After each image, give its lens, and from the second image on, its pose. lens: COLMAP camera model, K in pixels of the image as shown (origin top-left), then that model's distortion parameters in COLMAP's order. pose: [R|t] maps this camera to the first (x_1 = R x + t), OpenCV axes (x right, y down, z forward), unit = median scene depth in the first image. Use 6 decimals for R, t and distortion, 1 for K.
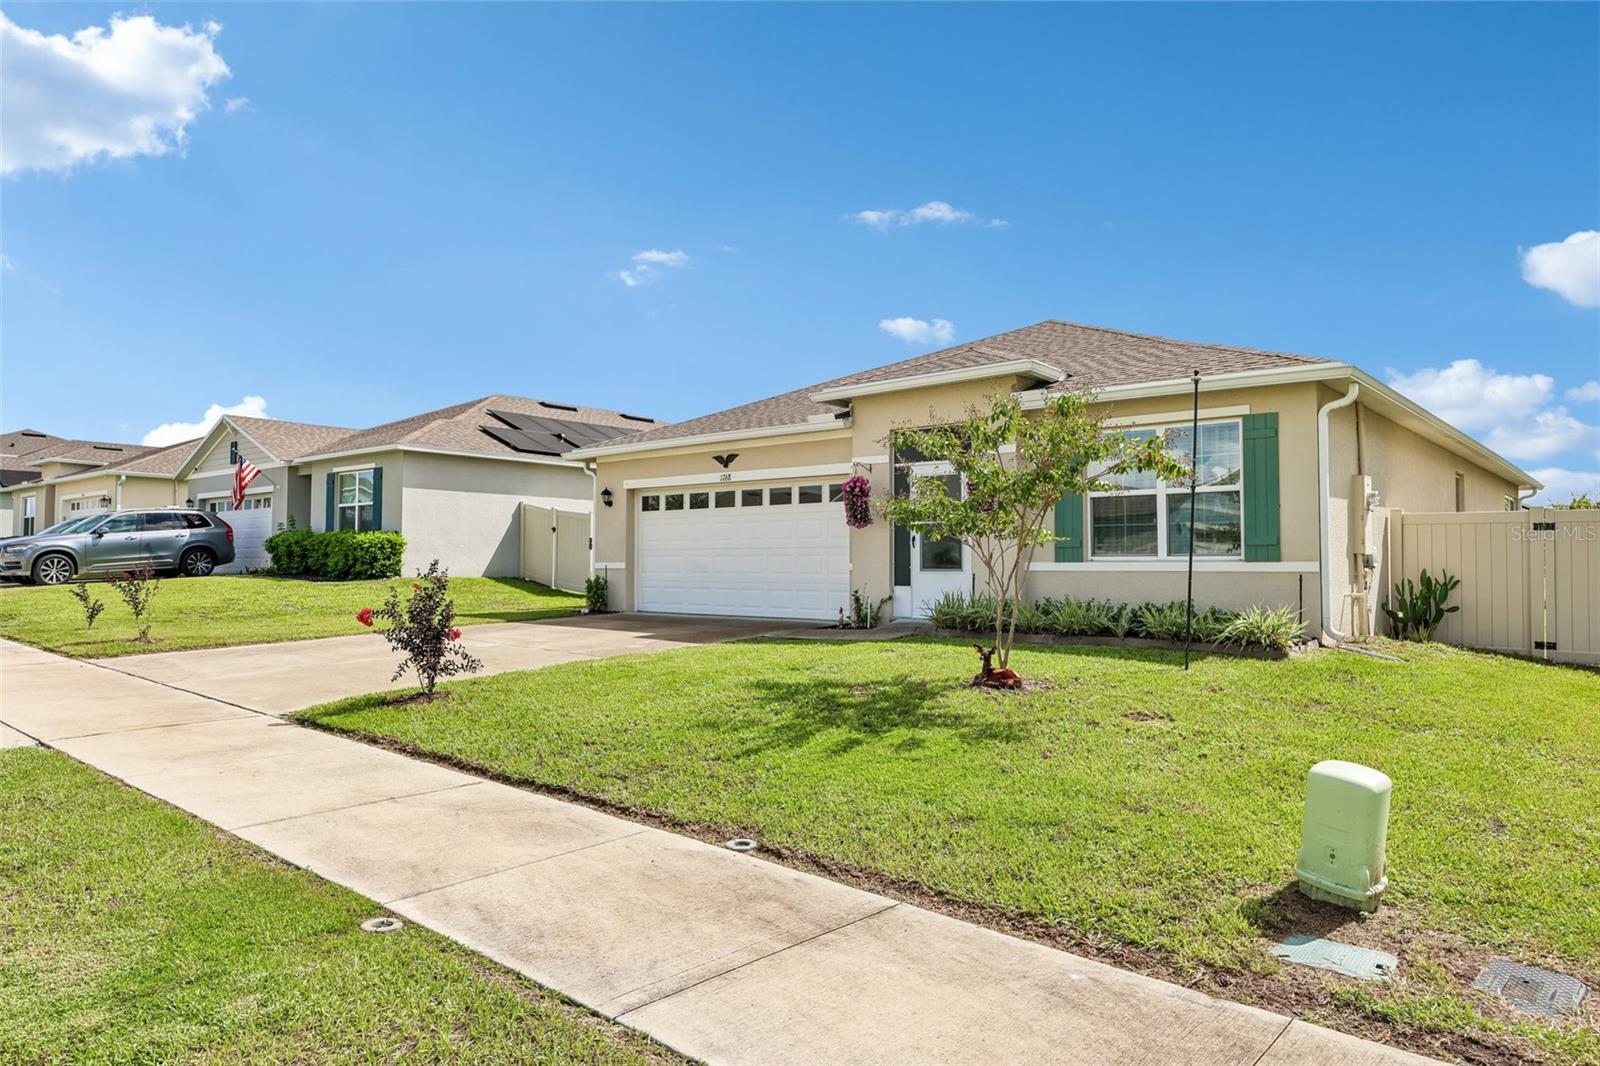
lens RADIAL K [[1025.9, 0, 796.8], [0, 1025.9, 522.7], [0, 0, 1]] dist [0.006892, 0.000609]
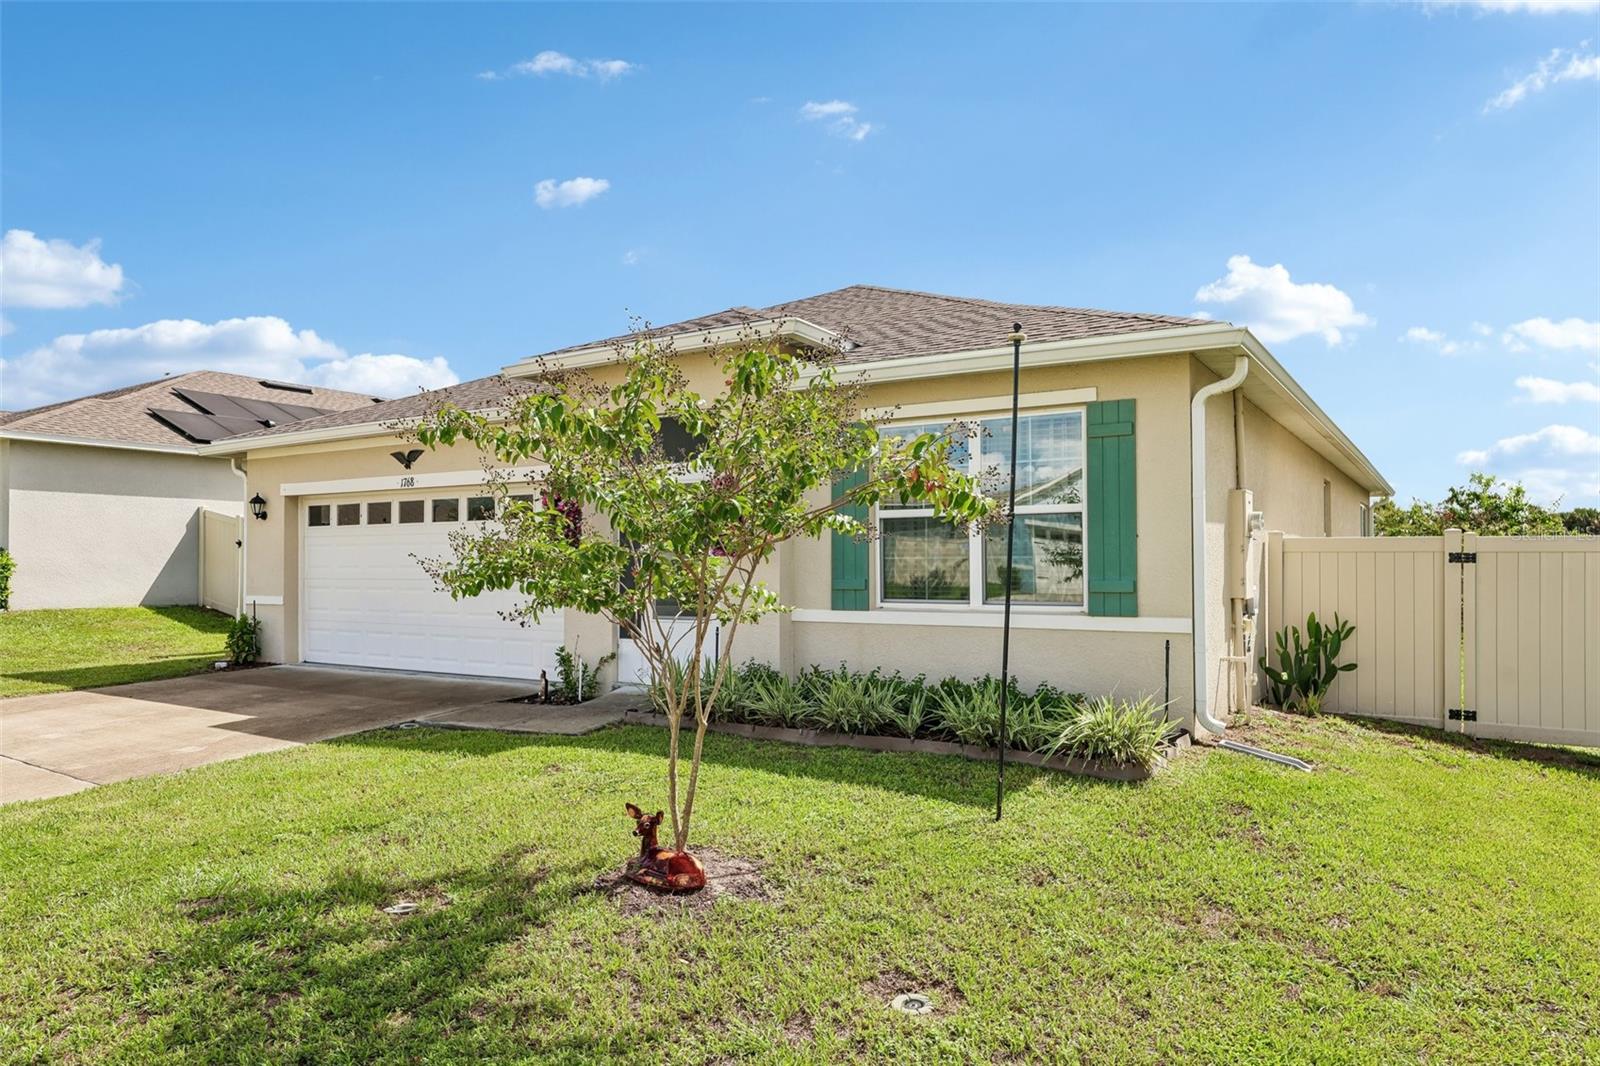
lens RADIAL K [[1025.9, 0, 810.2], [0, 1025.9, 538.3], [0, 0, 1]] dist [0.006892, 0.000609]
pose [[0.988419, -0.003837, 0.151701, 0.132857], [0.000503, 0.999758, 0.022010, -0.026385], [-0.151749, -0.021679, 0.988181, 0.314564]]
